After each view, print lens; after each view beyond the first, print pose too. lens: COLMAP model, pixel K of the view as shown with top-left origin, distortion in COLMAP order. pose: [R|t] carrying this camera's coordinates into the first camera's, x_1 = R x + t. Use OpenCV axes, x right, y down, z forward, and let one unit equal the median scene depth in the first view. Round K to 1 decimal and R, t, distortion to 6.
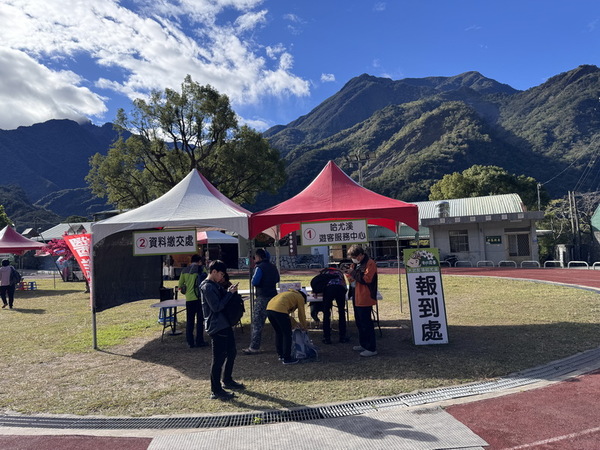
lens RADIAL K [[420.8, 0, 300.1], [0, 420.8, 225.3], [0, 0, 1]] dist [0.033935, -0.003059]
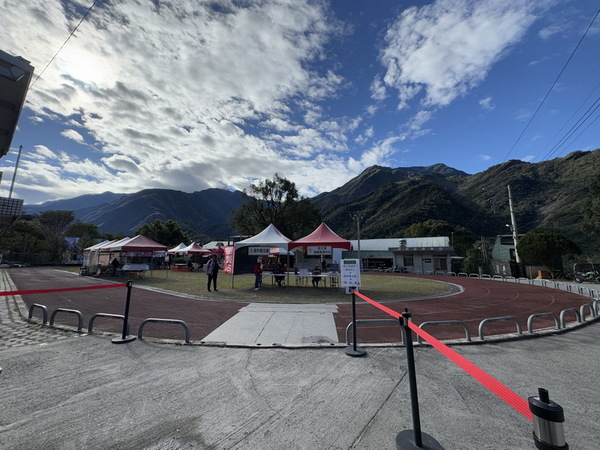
lens RADIAL K [[240.3, 0, 300.0], [0, 240.3, 225.3], [0, 0, 1]] dist [0.001151, 0.000146]
pose [[0.987421, 0.034840, -0.154225, 0.041178], [-0.048874, 0.994906, -0.088164, -0.000190], [0.150368, 0.094593, 0.984094, -0.119412]]
